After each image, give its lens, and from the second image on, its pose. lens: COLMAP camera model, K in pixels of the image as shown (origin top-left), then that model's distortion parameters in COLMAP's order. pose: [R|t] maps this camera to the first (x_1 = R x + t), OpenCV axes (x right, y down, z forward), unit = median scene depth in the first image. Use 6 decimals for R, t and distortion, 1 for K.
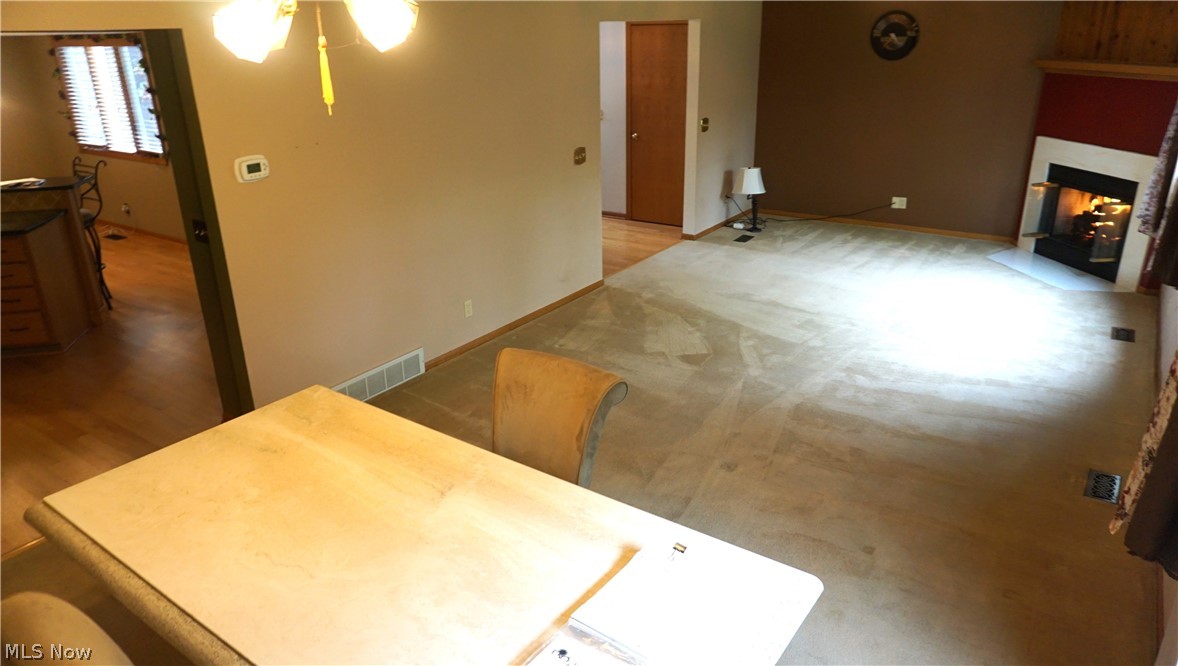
lens RADIAL K [[781.5, 0, 581.6], [0, 781.5, 333.0], [0, 0, 1]] dist [-0.033645, 0.021152]
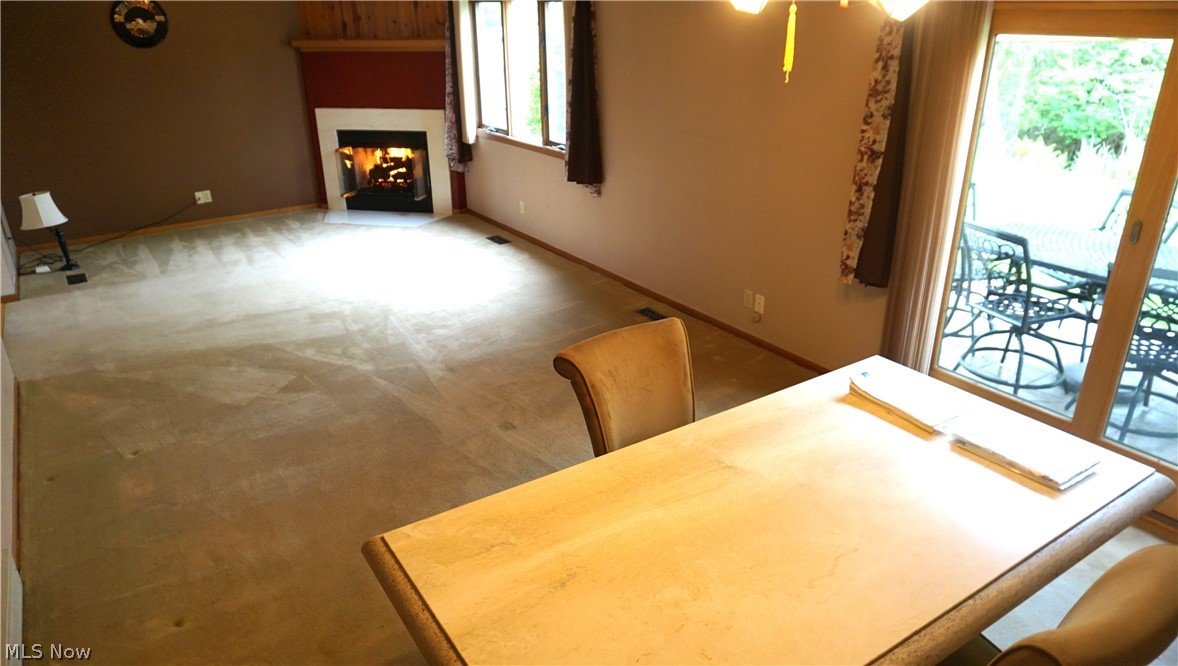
lens RADIAL K [[781.5, 0, 584.1], [0, 781.5, 339.0], [0, 0, 1]] dist [-0.033645, 0.021152]
pose [[0.351868, -0.356626, 0.865452, -0.381887], [0.342807, 0.909440, 0.235377, -0.087821], [-0.871018, 0.213861, 0.442257, 0.250203]]
